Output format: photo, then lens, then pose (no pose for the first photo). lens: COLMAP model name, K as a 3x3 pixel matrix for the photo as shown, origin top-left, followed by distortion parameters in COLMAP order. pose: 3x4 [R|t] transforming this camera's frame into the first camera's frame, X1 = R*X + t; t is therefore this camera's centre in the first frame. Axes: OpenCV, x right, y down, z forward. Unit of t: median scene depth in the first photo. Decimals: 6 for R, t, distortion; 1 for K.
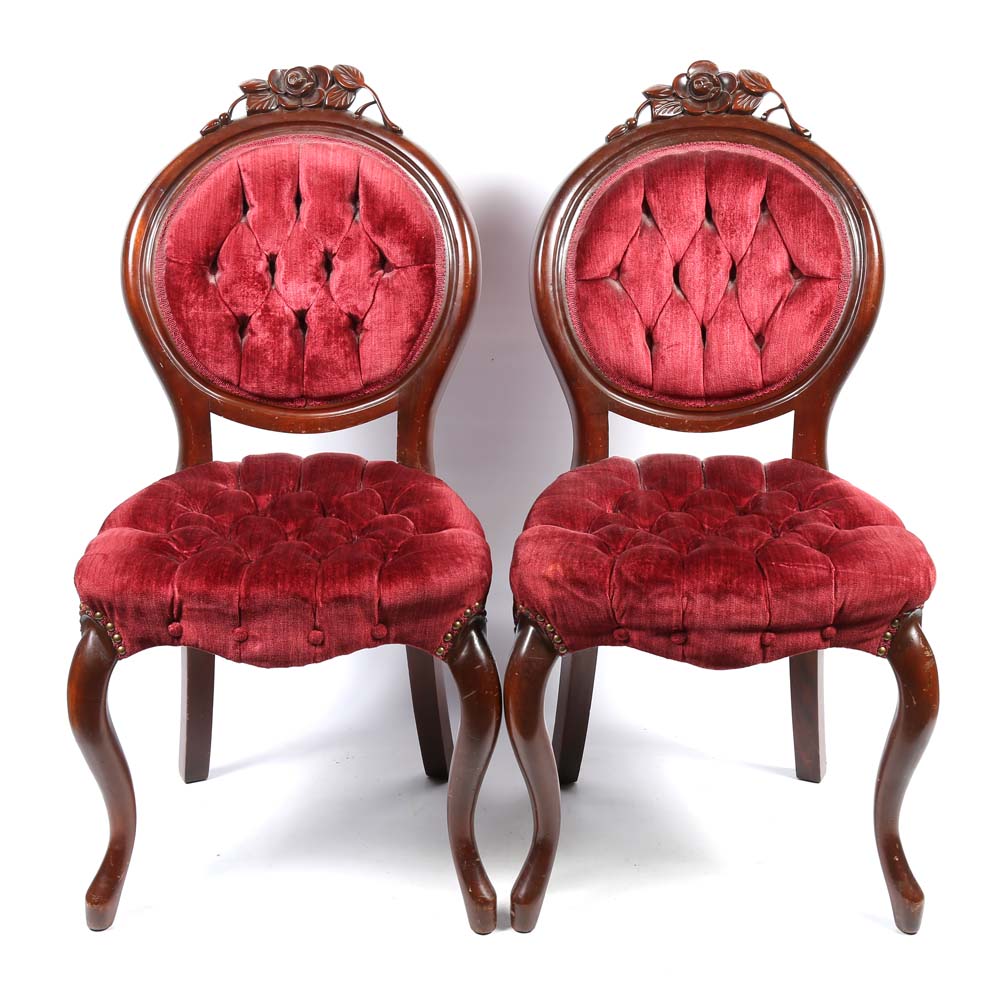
lens RADIAL K [[2185.1, 0, 489.5], [0, 2185.1, 516.6], [0, 0, 1]] dist [0.076212, 0.446590]
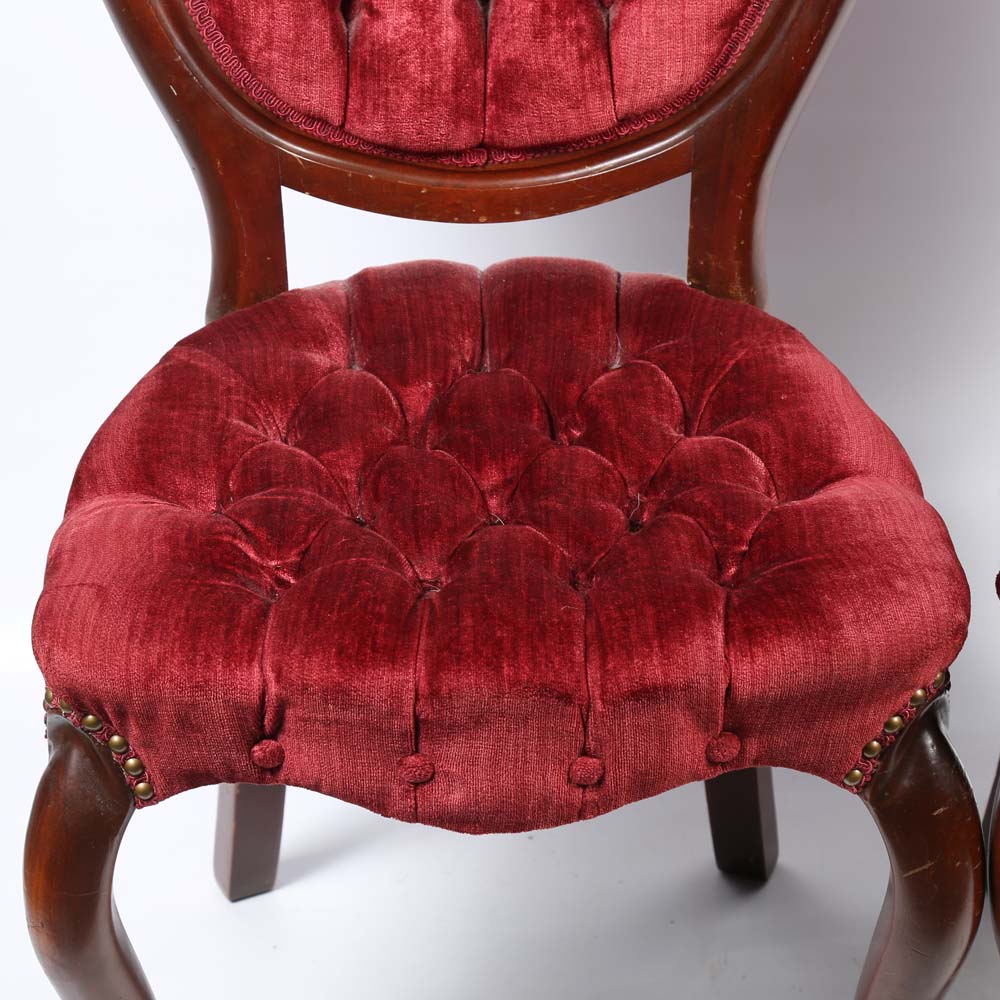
lens RADIAL K [[3346.4, 0, 490.3], [0, 3346.4, 505.4], [0, 0, 1]] dist [0.356186, 0.817922]
pose [[0.999690, -0.023514, 0.008162, -0.095099], [0.021633, 0.983003, 0.182311, -0.113433], [-0.012311, -0.182078, 0.983207, 0.311007]]
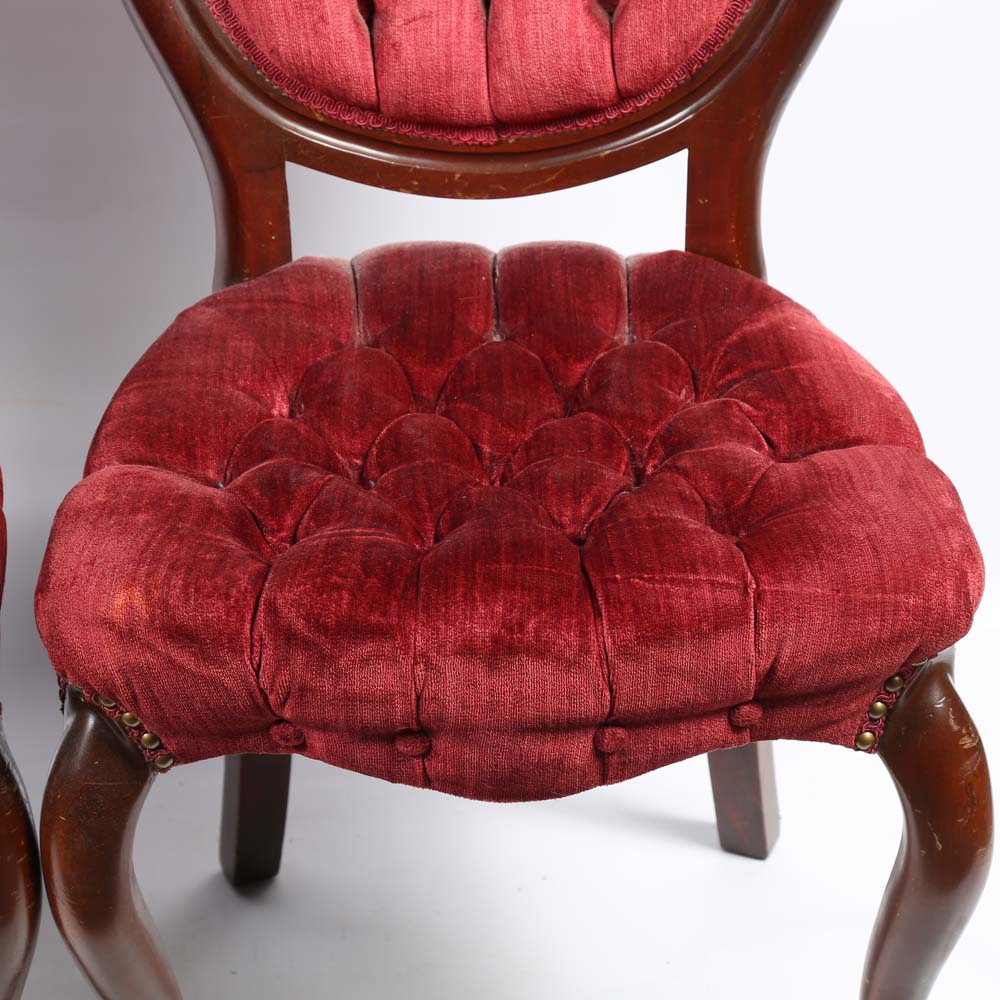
lens RADIAL K [[3248.5, 0, 492.0], [0, 3248.5, 511.3], [0, 0, 1]] dist [0.348314, 0.305762]
pose [[0.998923, -0.035861, 0.029440, 0.077873], [0.030028, 0.983391, 0.178996, -0.101488], [-0.035370, -0.177919, 0.983409, 0.322304]]
